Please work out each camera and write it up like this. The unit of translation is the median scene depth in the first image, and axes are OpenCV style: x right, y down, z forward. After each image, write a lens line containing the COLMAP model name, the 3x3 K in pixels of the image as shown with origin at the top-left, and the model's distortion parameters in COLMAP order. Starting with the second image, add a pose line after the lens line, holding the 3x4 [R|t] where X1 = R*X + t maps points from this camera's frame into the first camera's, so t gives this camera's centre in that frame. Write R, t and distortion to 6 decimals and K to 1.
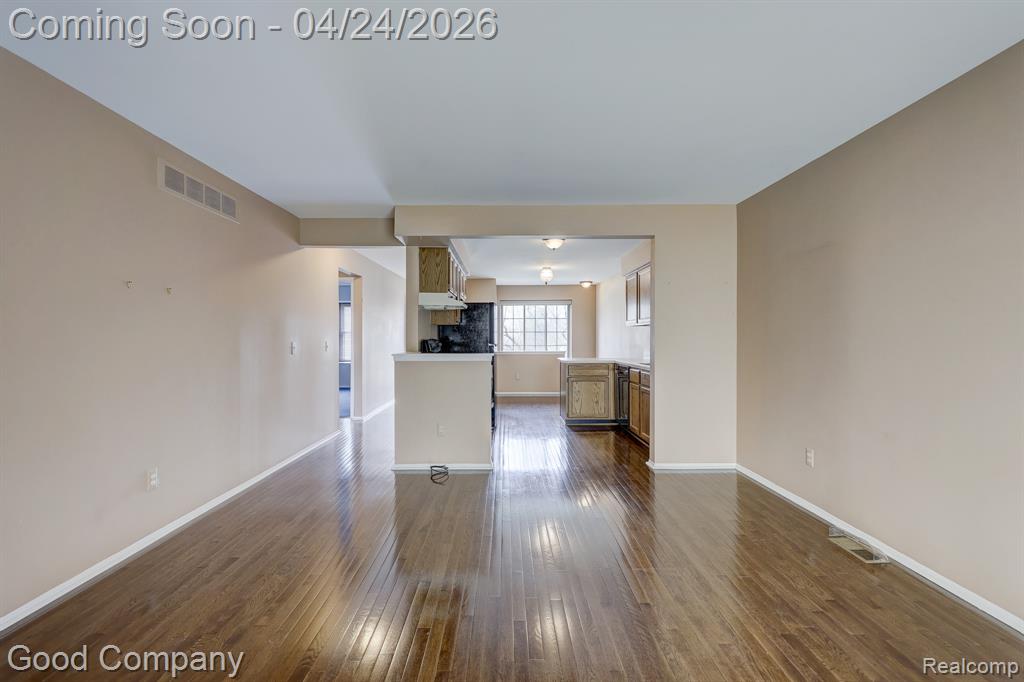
lens RADIAL K [[433.5, 0, 512.0], [0, 433.5, 341.0], [0, 0, 1]] dist [0.001828, 0.000272]
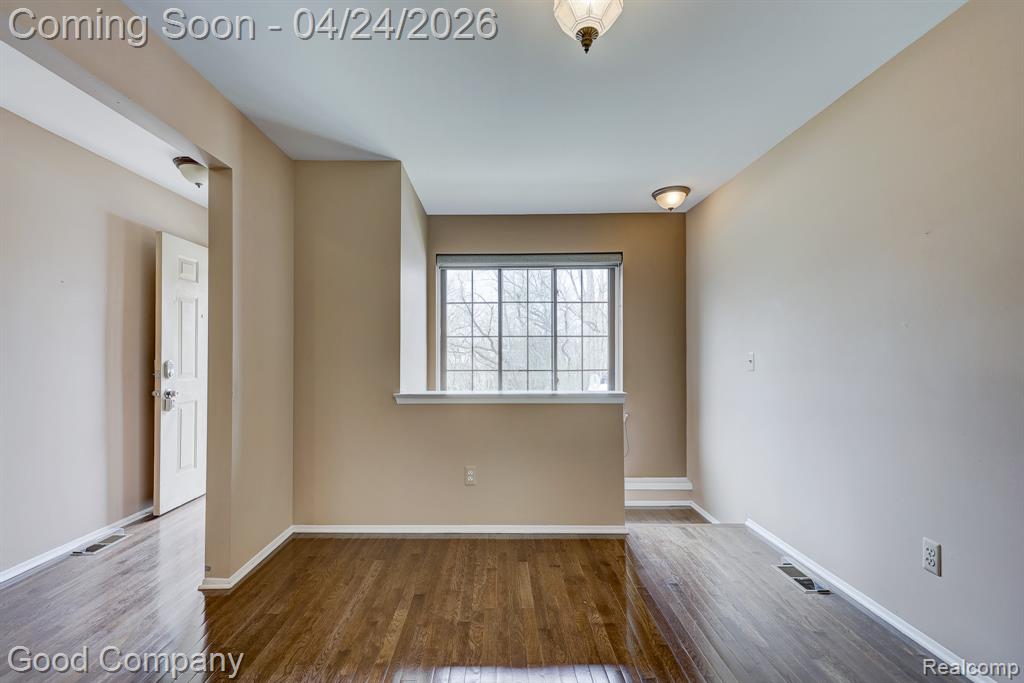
lens RADIAL K [[444.5, 0, 486.8], [0, 444.5, 349.8], [0, 0, 1]] dist [0.000468, 0.000024]
pose [[0.999170, -0.002216, -0.040680, 0.058101], [0.001544, 0.999862, -0.016563, -0.003553], [0.040711, 0.016486, 0.999035, 1.044511]]
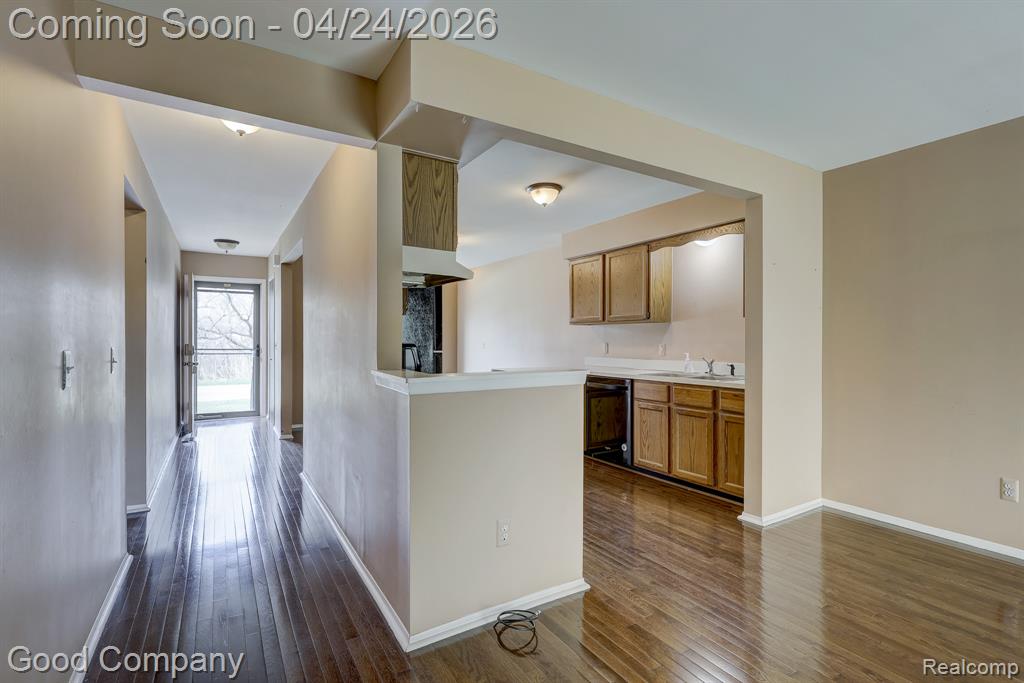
lens RADIAL K [[476.6, 0, 512.0], [0, 476.6, 341.5], [0, 0, 1]] dist [-0.000201, -0.000001]
pose [[0.860434, -0.000837, 0.509561, -0.281114], [0.002472, 0.999994, -0.002531, -0.002886], [-0.509555, 0.003438, 0.860431, 0.363074]]
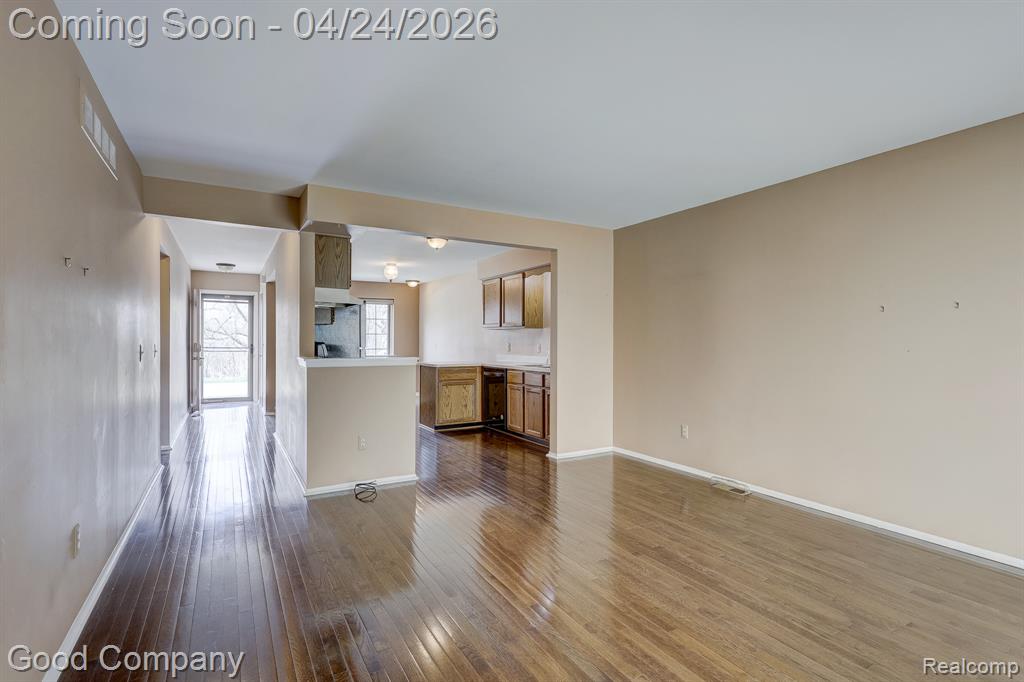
lens RADIAL K [[481.4, 0, 511.4], [0, 481.4, 343.7], [0, 0, 1]] dist [0.001675, 0.000160]
pose [[0.869318, 0.001700, 0.494250, -0.257897], [-0.001045, 0.999998, -0.001603, 0.000774], [-0.494252, 0.000877, 0.869319, -0.010394]]
